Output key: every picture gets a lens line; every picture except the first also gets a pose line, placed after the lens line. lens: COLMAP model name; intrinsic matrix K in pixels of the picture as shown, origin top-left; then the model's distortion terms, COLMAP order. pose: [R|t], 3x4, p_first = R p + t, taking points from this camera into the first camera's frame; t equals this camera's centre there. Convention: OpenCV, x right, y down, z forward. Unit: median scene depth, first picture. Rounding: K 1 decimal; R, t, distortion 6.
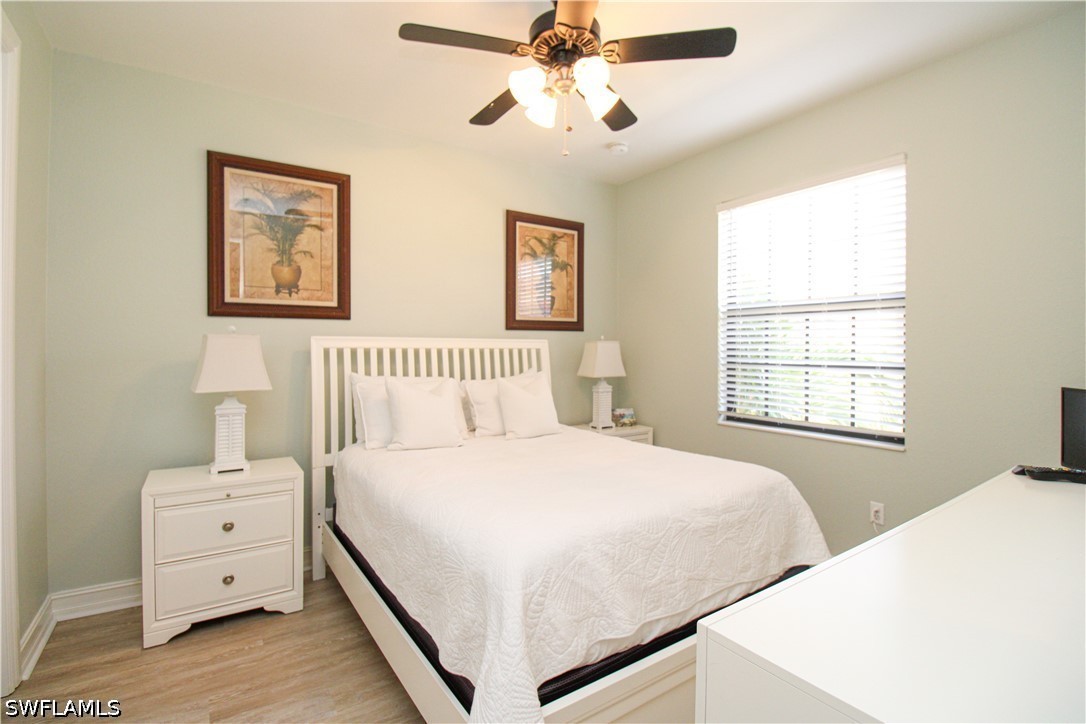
lens RADIAL K [[501.8, 0, 539.3], [0, 501.8, 352.9], [0, 0, 1]] dist [-0.017511, -0.000538]
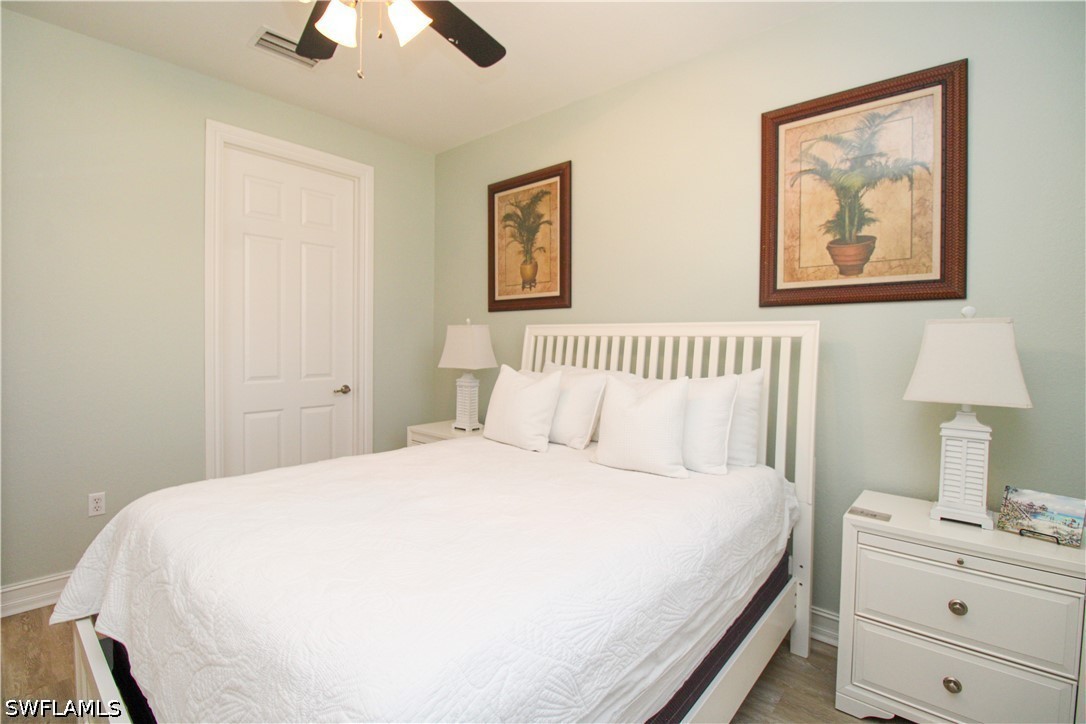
lens RADIAL K [[501.8, 0, 536.8], [0, 501.8, 358.9], [0, 0, 1]] dist [-0.017511, -0.000538]
pose [[0.246233, 0.028939, -0.968778, 0.577627], [-0.025891, 0.999394, 0.023272, 0.013572], [0.968865, 0.019352, 0.246833, 0.708805]]
